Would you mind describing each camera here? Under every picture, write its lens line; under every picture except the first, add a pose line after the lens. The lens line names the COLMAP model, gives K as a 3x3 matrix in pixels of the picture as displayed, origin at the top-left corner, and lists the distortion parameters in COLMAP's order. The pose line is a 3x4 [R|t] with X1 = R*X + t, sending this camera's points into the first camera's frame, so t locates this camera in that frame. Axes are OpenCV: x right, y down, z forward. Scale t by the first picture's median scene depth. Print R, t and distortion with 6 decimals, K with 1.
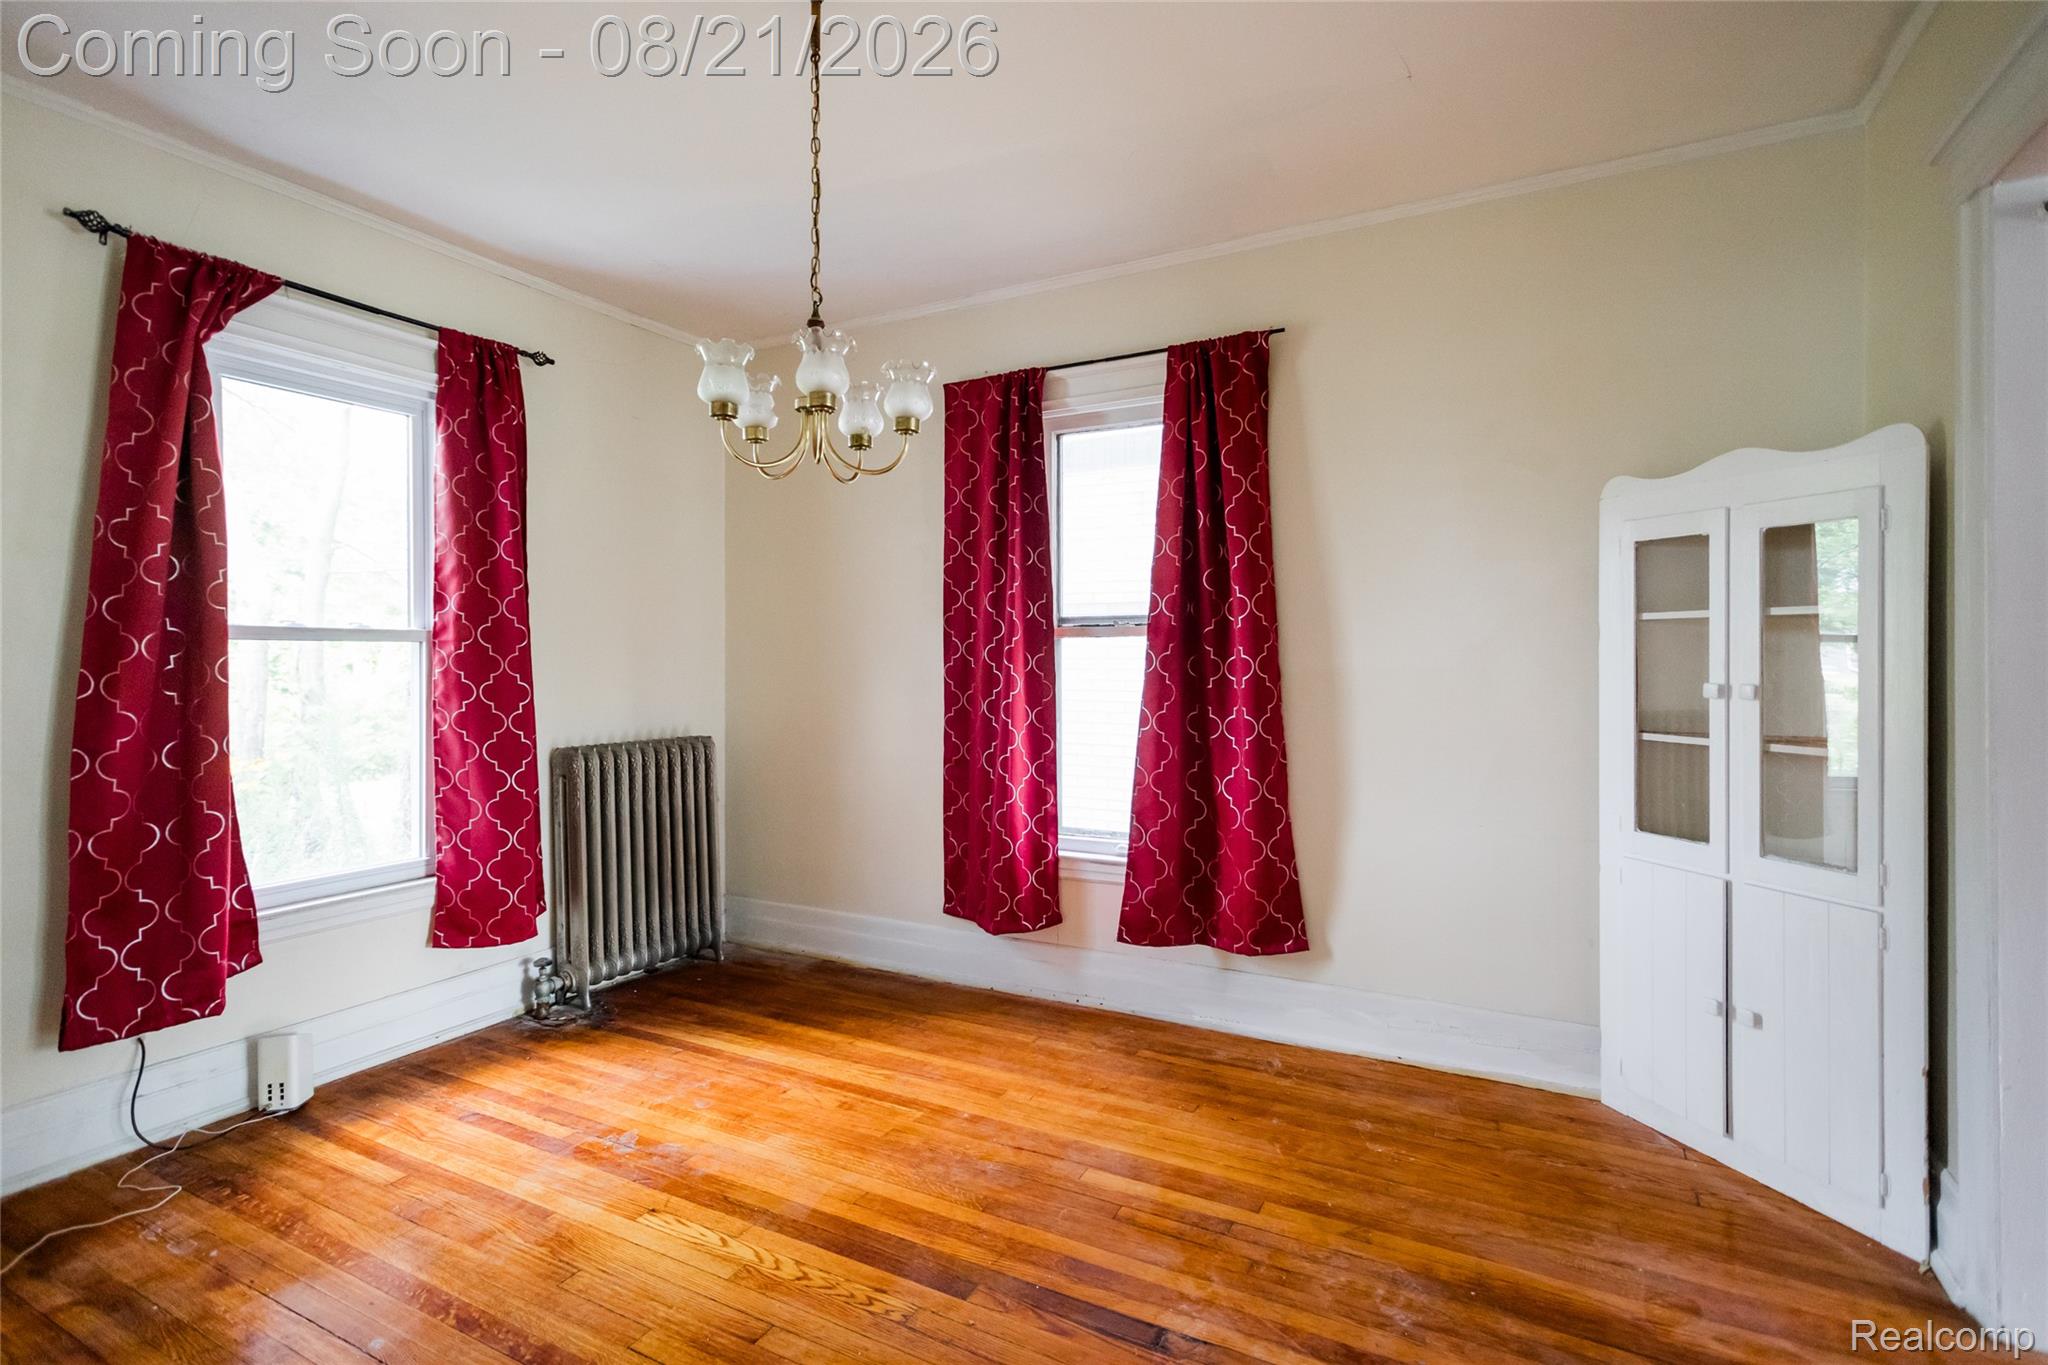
lens RADIAL K [[964.0, 0, 1057.6], [0, 964.0, 655.8], [0, 0, 1]] dist [-0.001737, 0.002127]
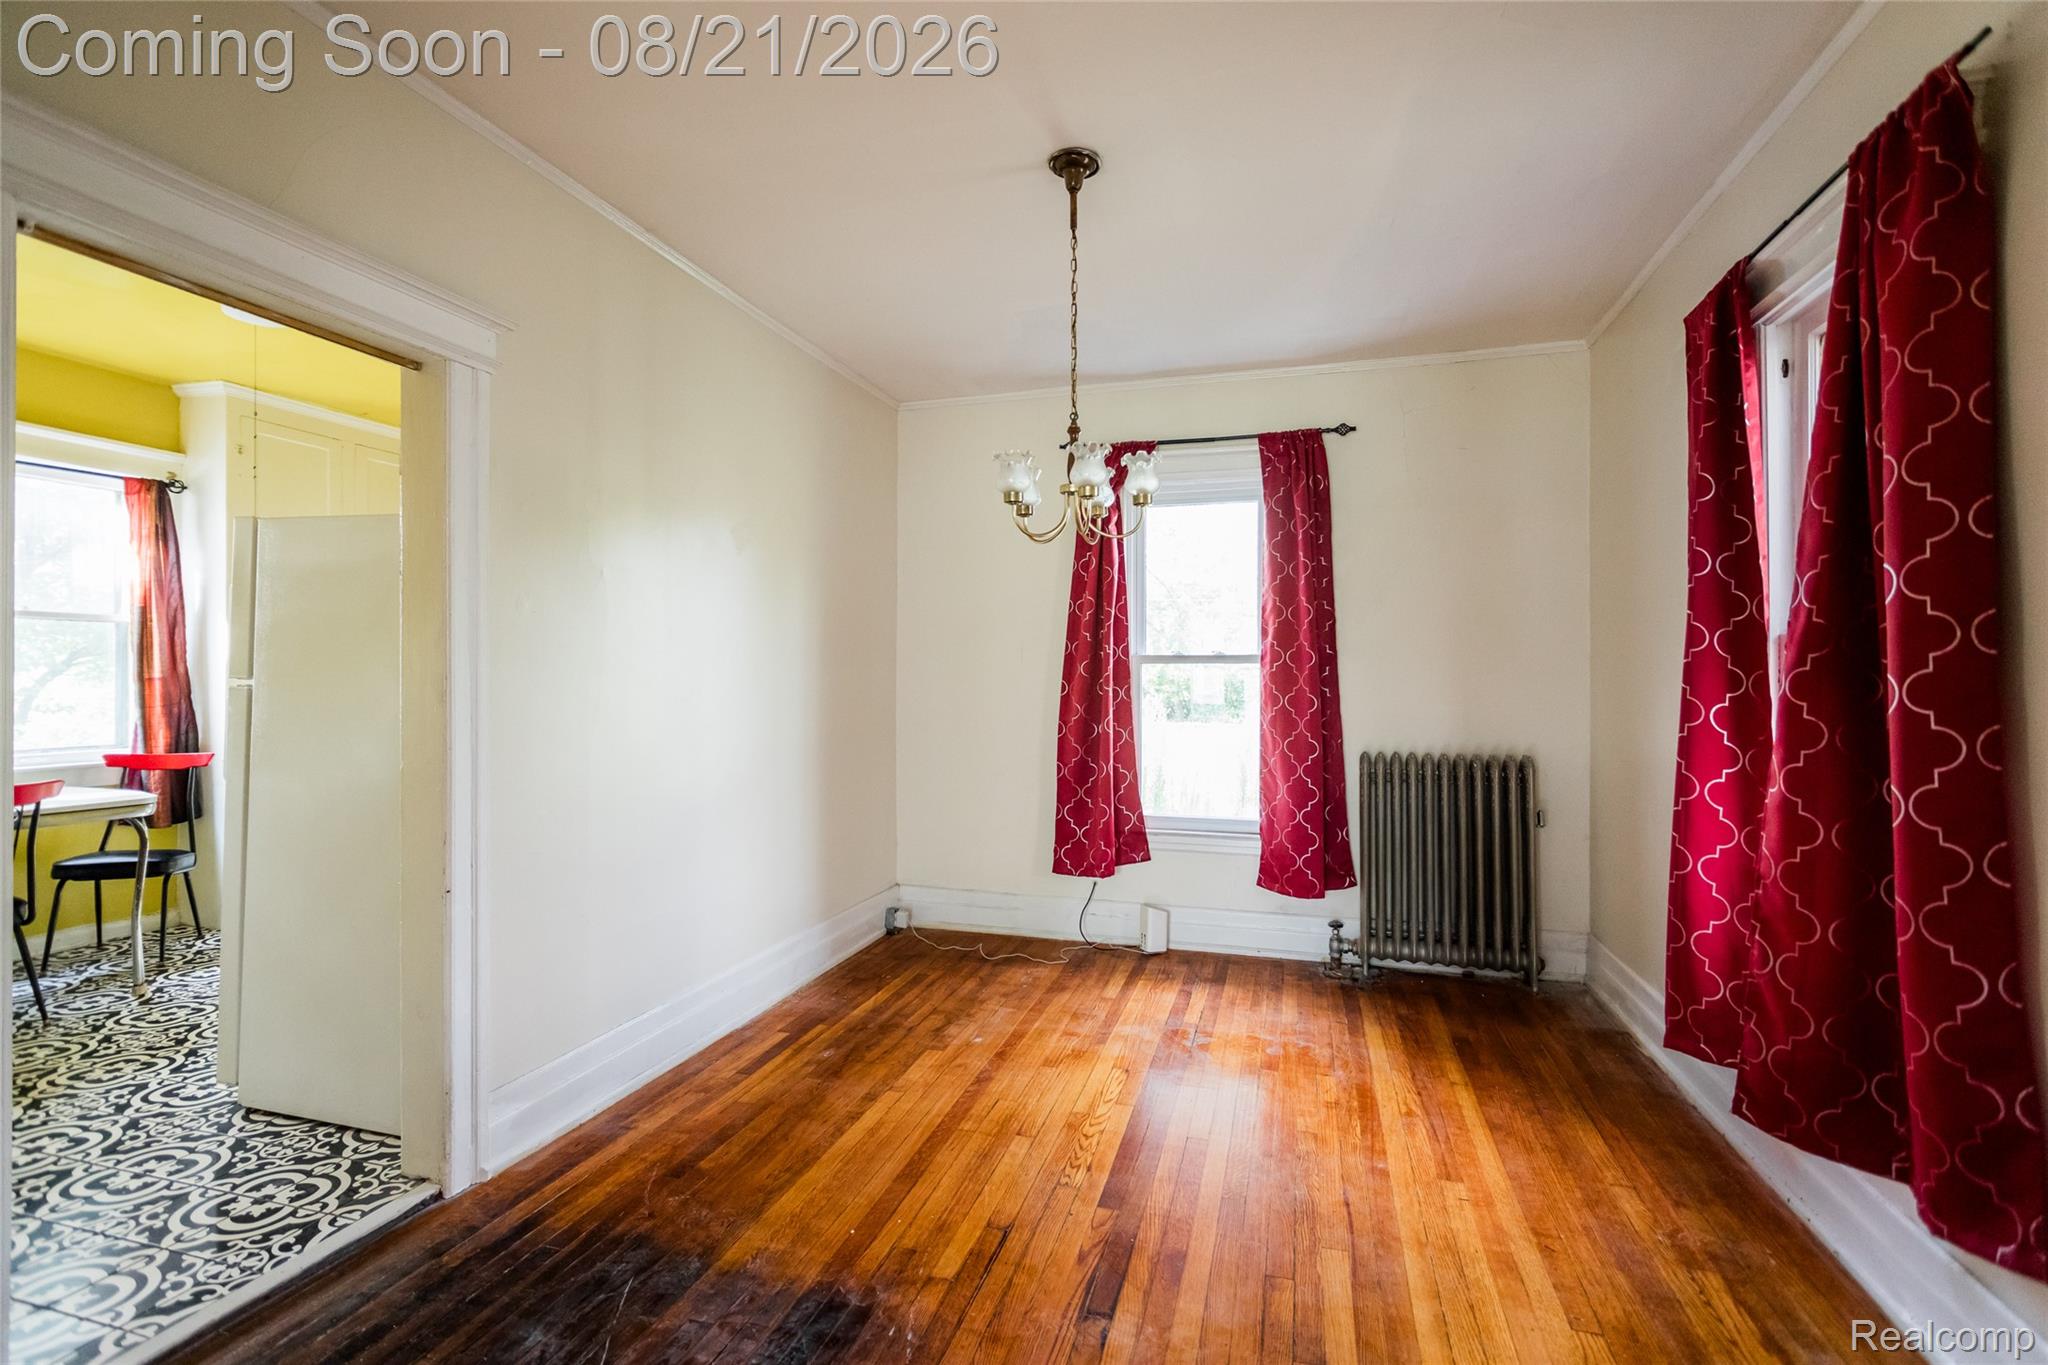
lens RADIAL K [[964.0, 0, 1004.9], [0, 964.0, 673.5], [0, 0, 1]] dist [-0.001737, 0.002127]
pose [[0.173616, -0.000098, -0.984813, 0.646774], [-0.001056, 0.999999, -0.000285, 0.000512], [0.984813, 0.001089, 0.173616, 0.406760]]
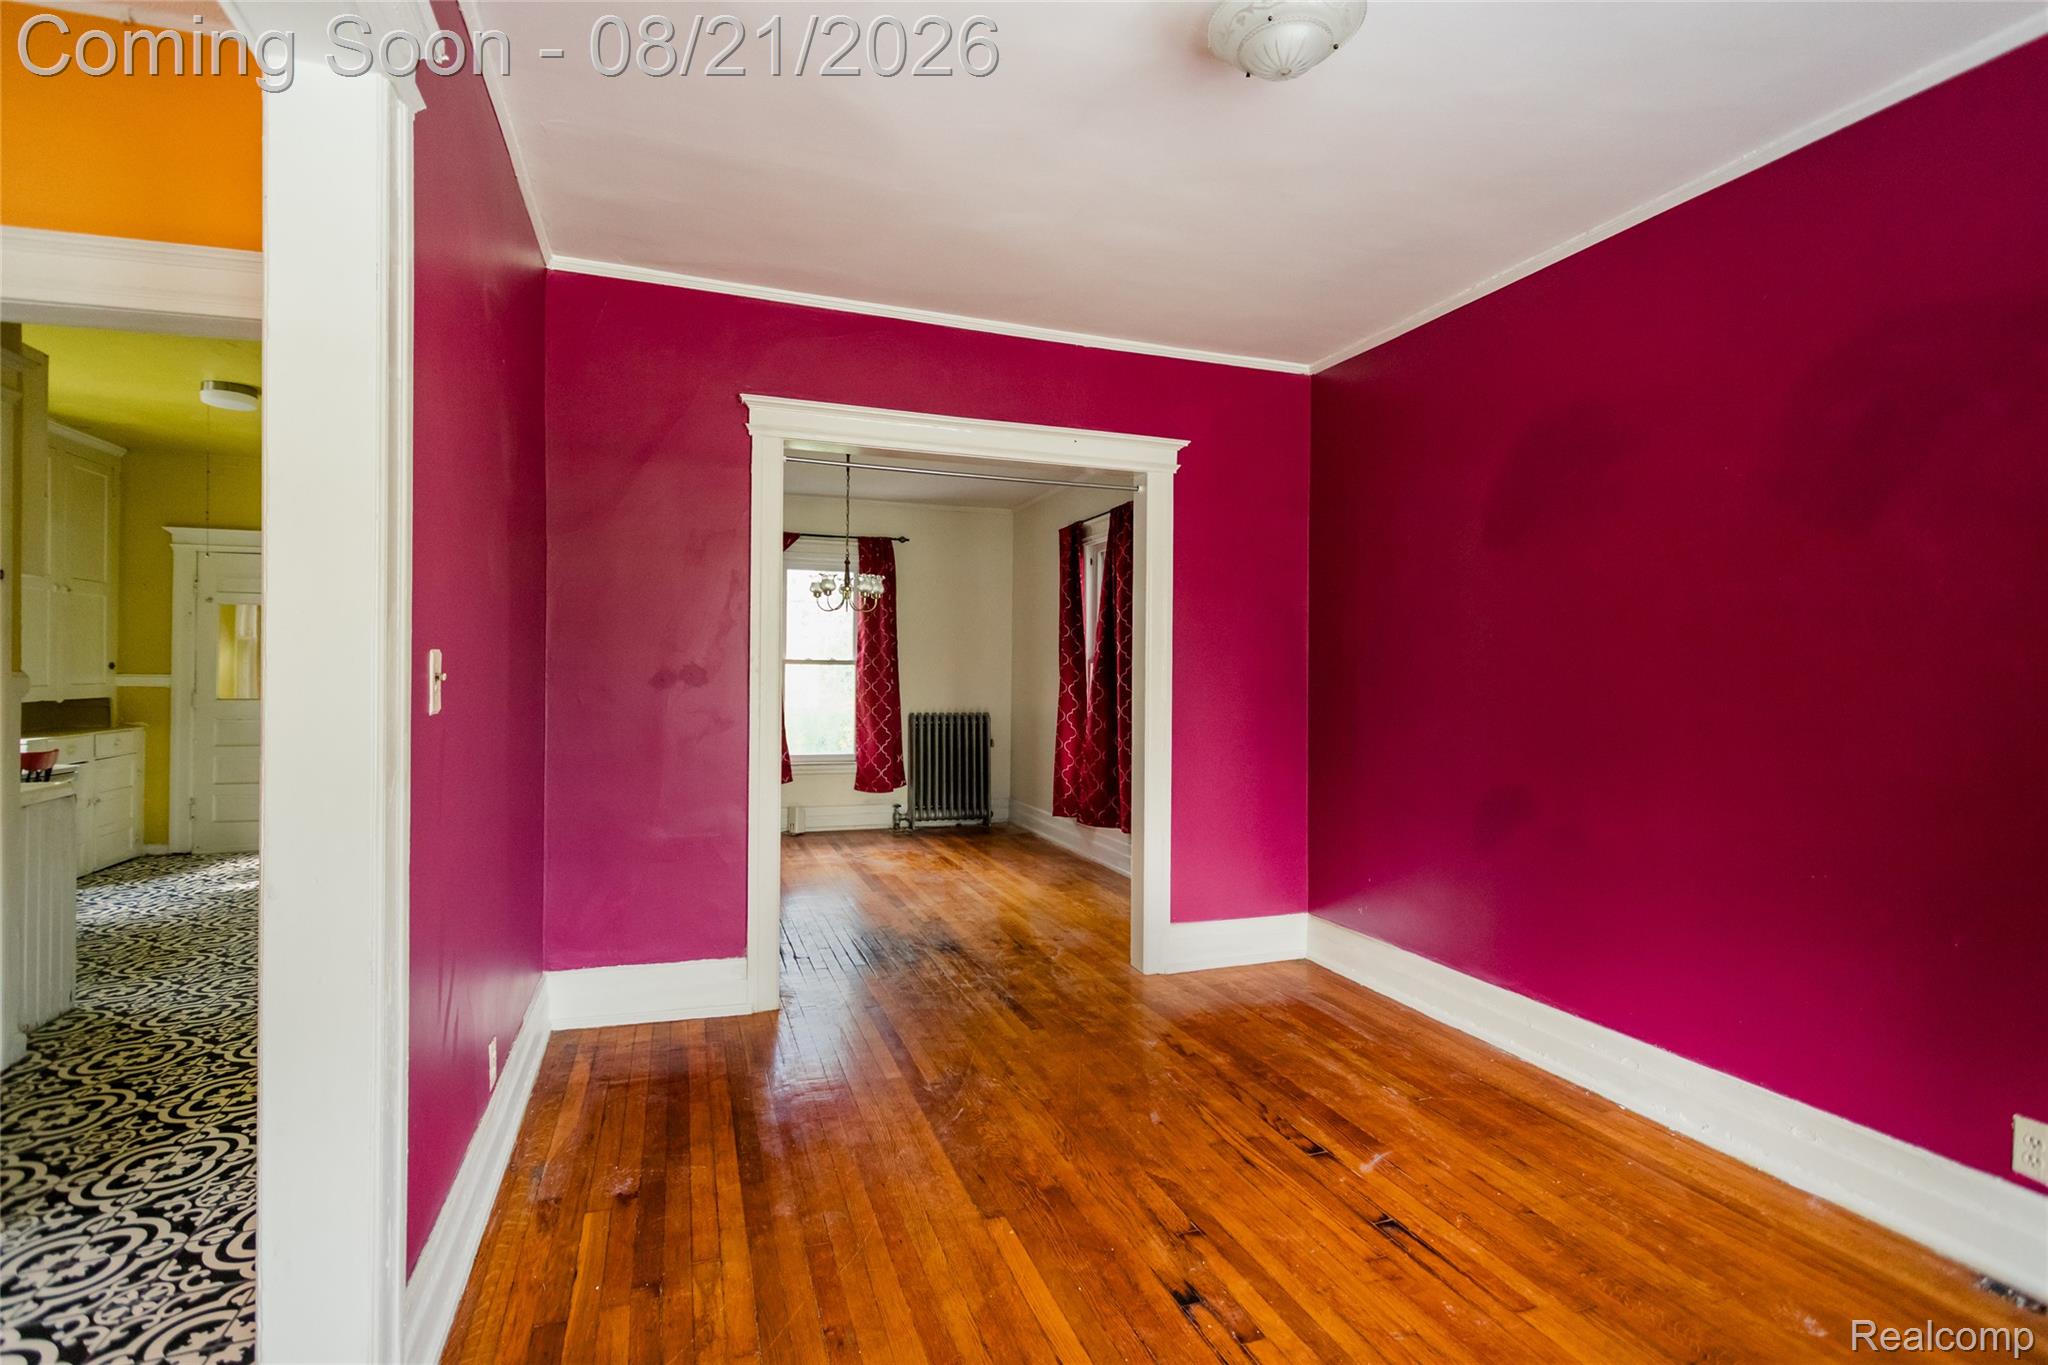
lens RADIAL K [[964.0, 0, 1040.3], [0, 964.0, 689.5], [0, 0, 1]] dist [-0.001737, 0.002127]
pose [[0.741091, 0.019455, -0.671123, 1.348631], [-0.011345, 0.999800, 0.016454, 0.001623], [0.671309, -0.004580, 0.741164, -0.503001]]
